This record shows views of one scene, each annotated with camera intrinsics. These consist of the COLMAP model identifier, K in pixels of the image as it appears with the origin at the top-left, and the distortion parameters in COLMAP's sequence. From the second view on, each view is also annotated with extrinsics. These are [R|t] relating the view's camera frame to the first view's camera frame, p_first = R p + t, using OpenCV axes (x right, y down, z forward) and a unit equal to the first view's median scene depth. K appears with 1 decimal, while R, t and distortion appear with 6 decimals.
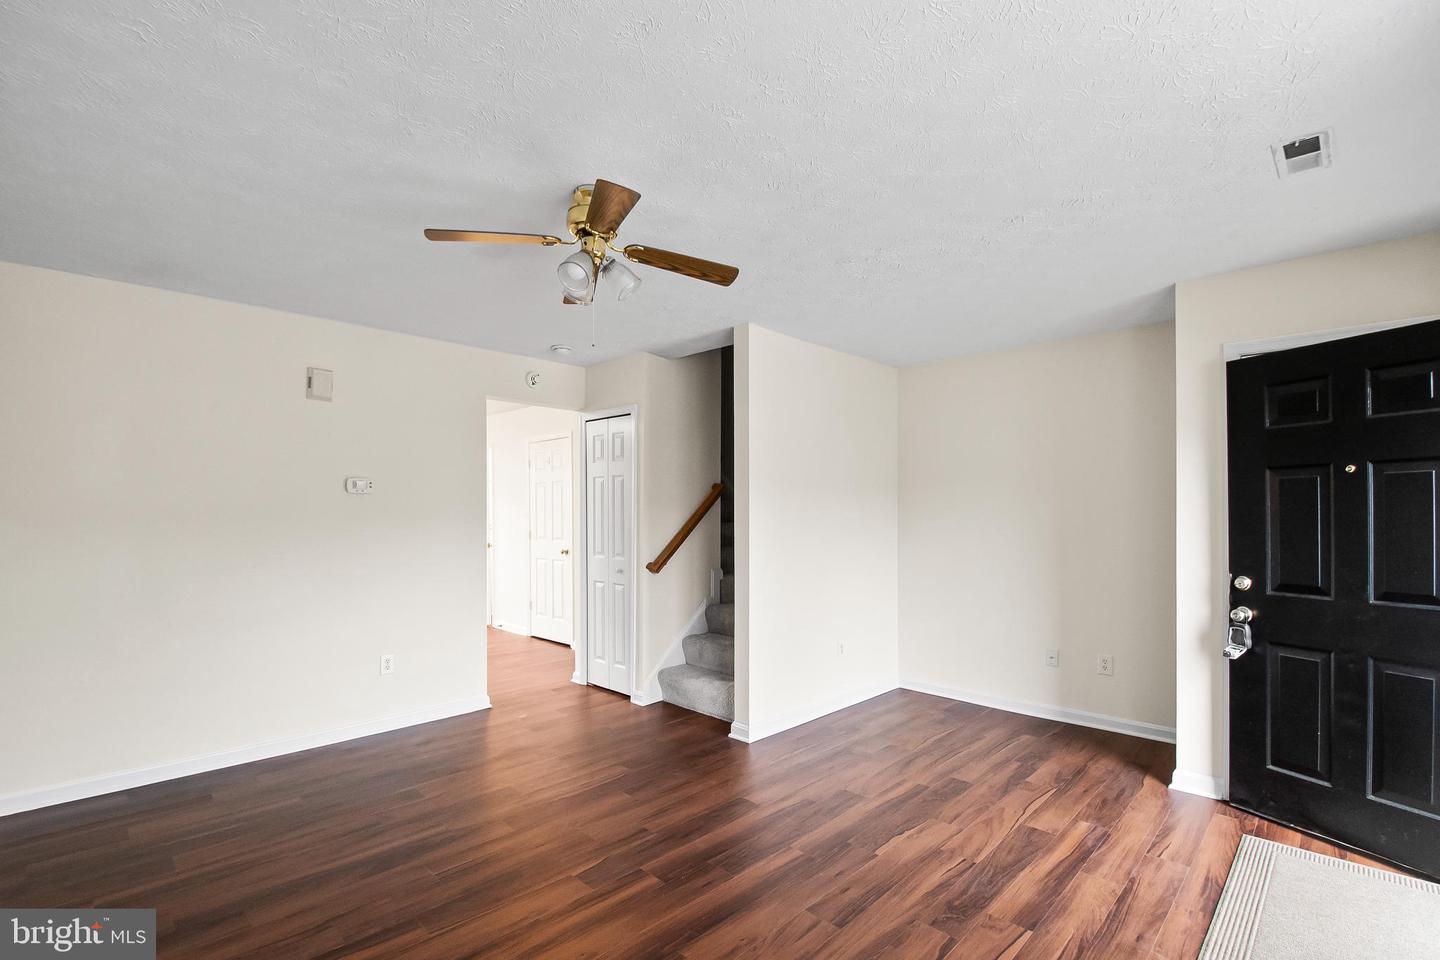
lens RADIAL K [[644.6, 0, 747.6], [0, 644.6, 519.8], [0, 0, 1]] dist [0.015868, -0.003910]
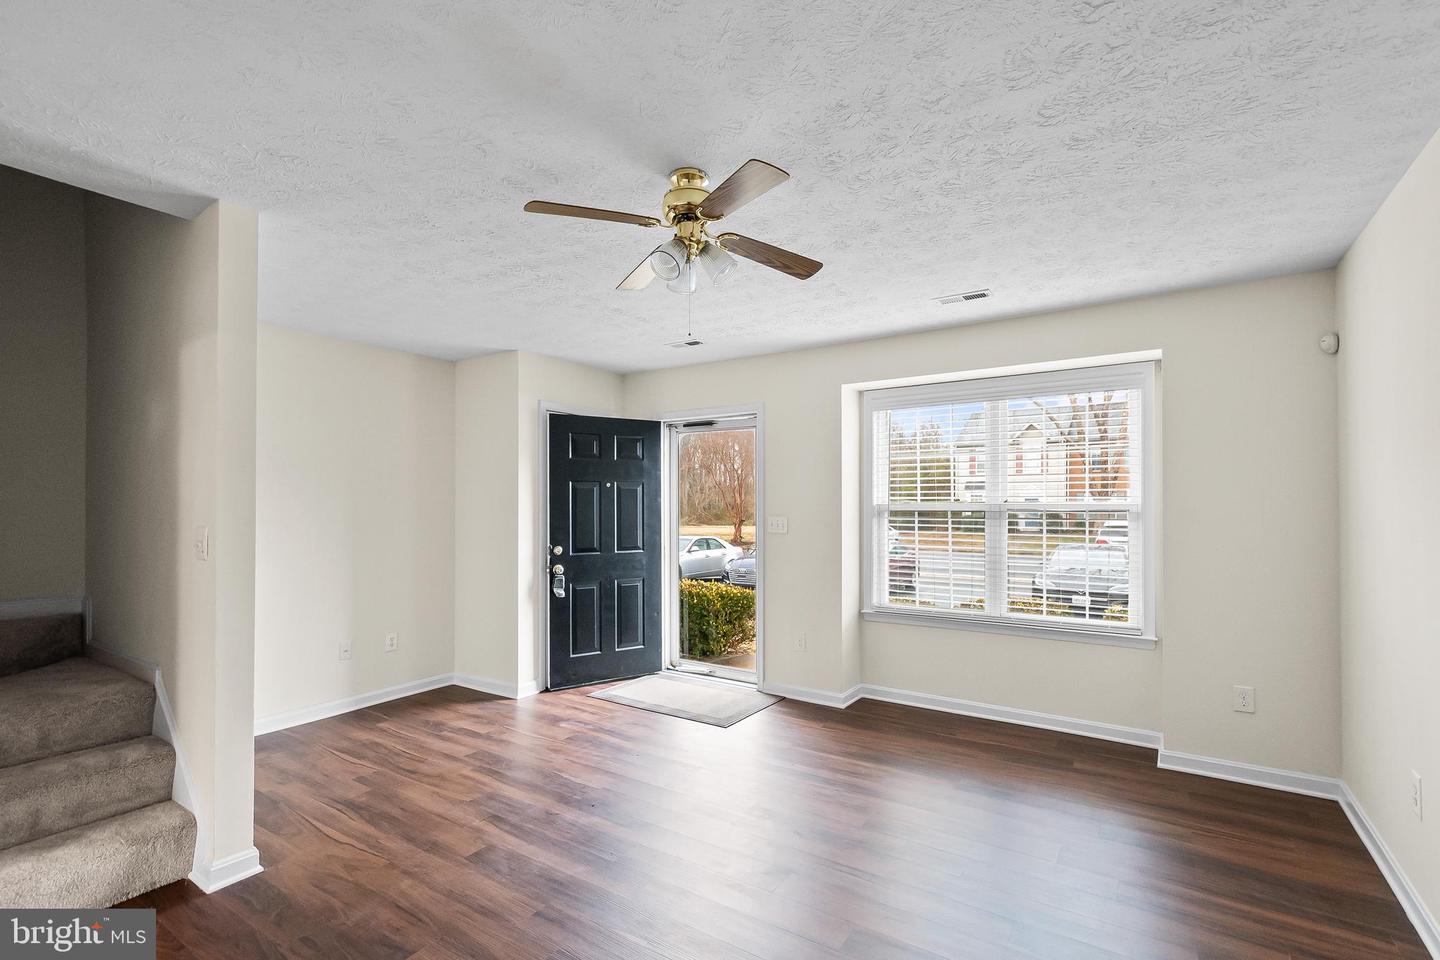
lens RADIAL K [[644.6, 0, 738.0], [0, 644.6, 499.6], [0, 0, 1]] dist [0.015868, -0.003910]
pose [[-0.171740, 0.020006, 0.984939, -0.900304], [0.008680, 0.999786, -0.018794, 0.004838], [-0.985104, 0.005322, -0.171877, 0.819749]]
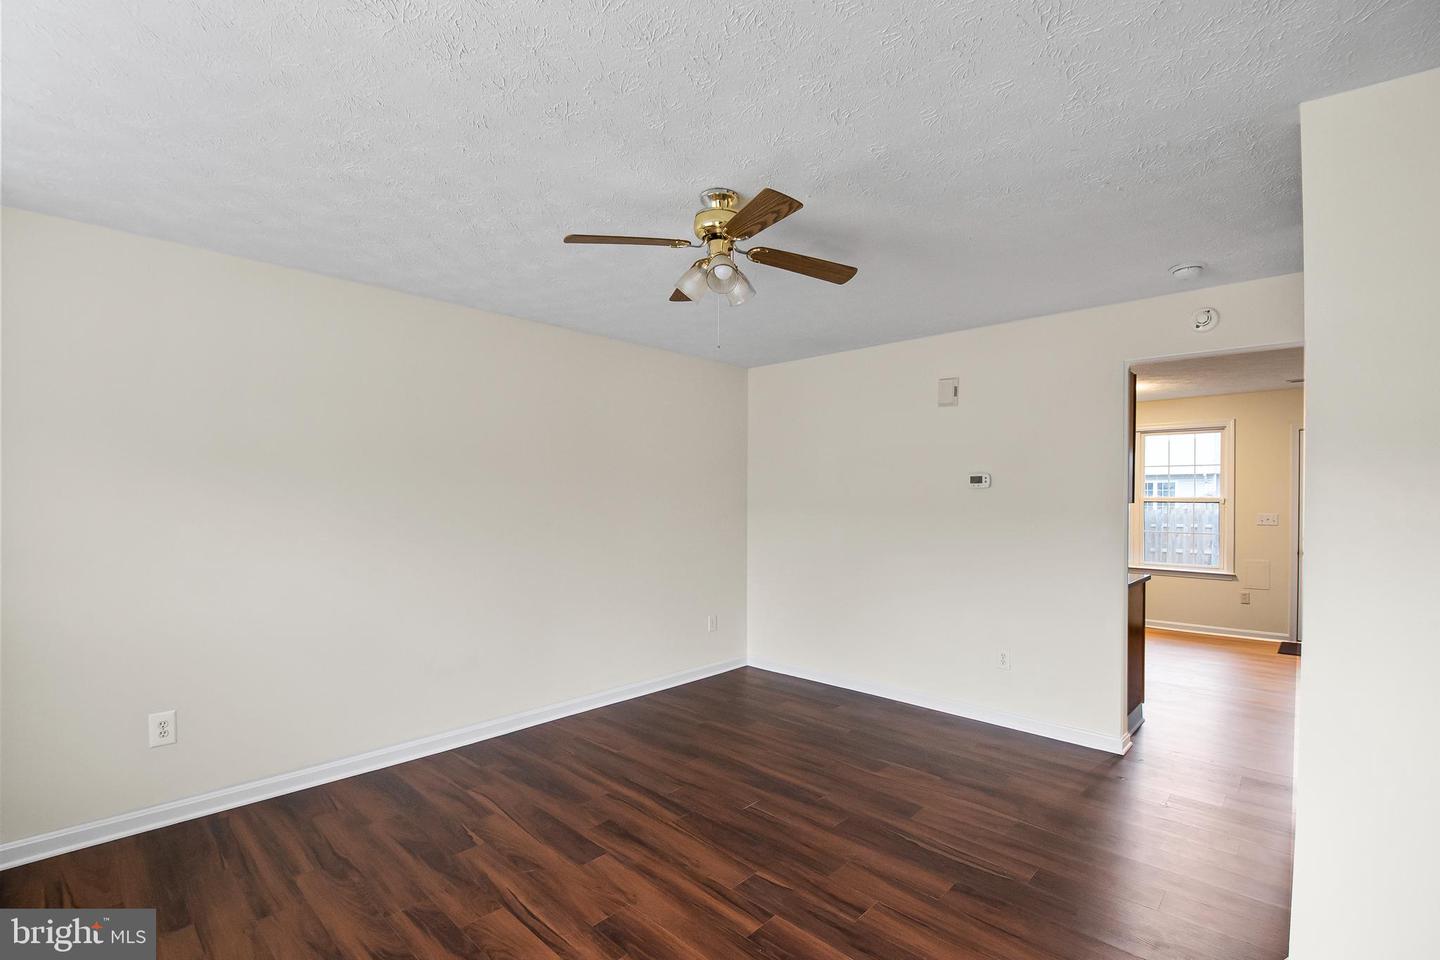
lens RADIAL K [[644.6, 0, 722.6], [0, 644.6, 493.0], [0, 0, 1]] dist [0.015868, -0.003910]
pose [[0.022783, -0.001183, -0.999740, 0.593887], [-0.023289, 0.999727, -0.001714, -0.029495], [0.999469, 0.023322, 0.022750, 0.739072]]
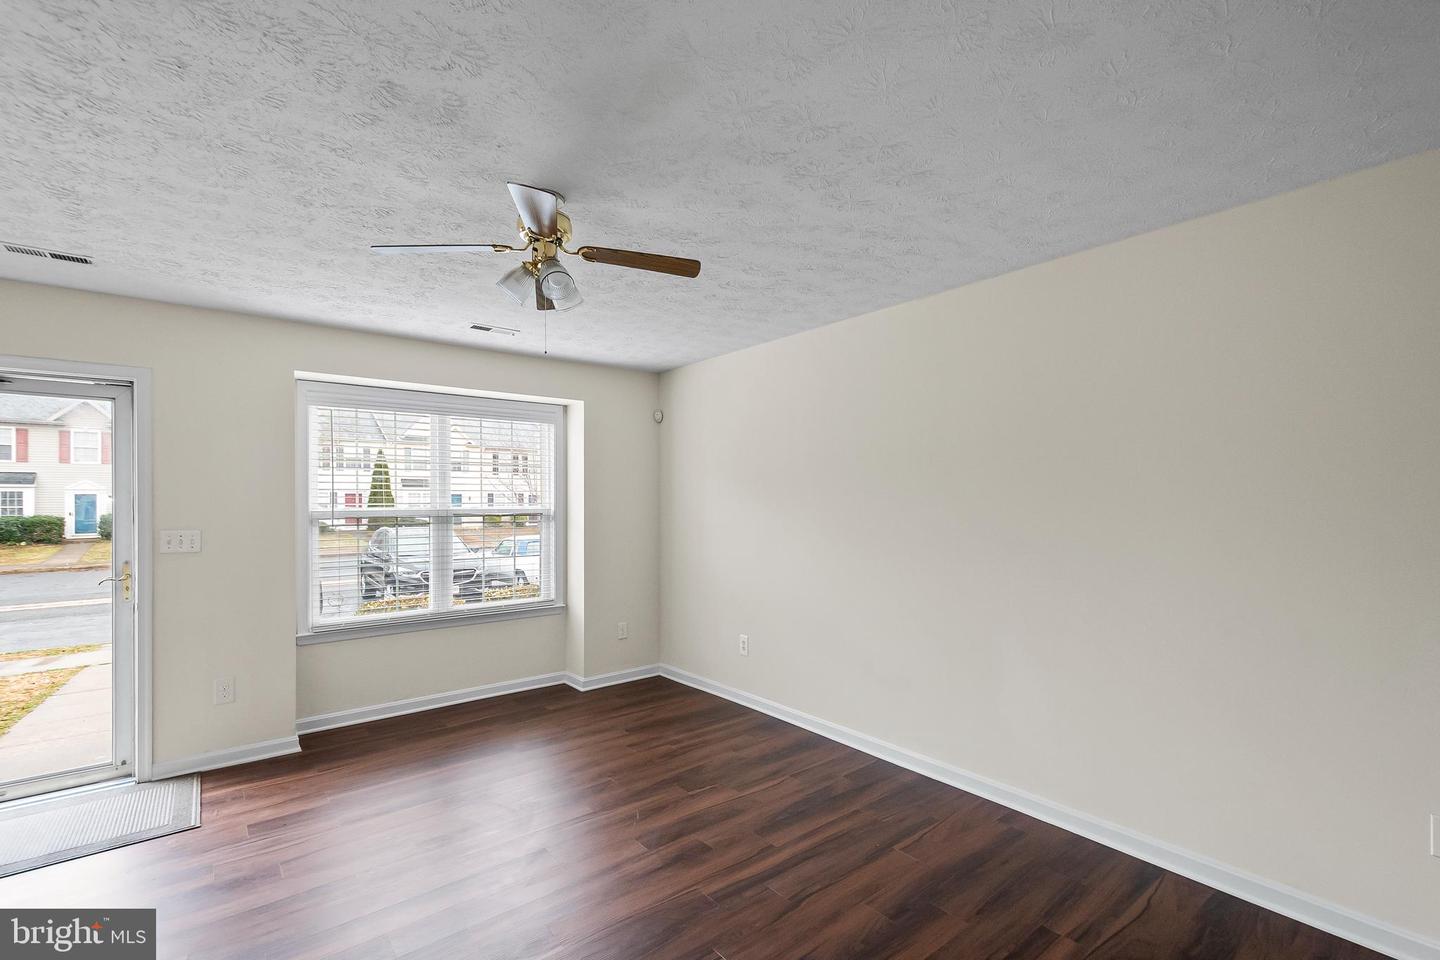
lens RADIAL K [[644.6, 0, 723.4], [0, 644.6, 491.9], [0, 0, 1]] dist [0.015868, -0.003910]
pose [[-0.991435, 0.017224, 0.129462, -0.478686], [0.015678, 0.999793, -0.012954, -0.018612], [-0.129659, -0.010813, -0.991500, 1.466982]]
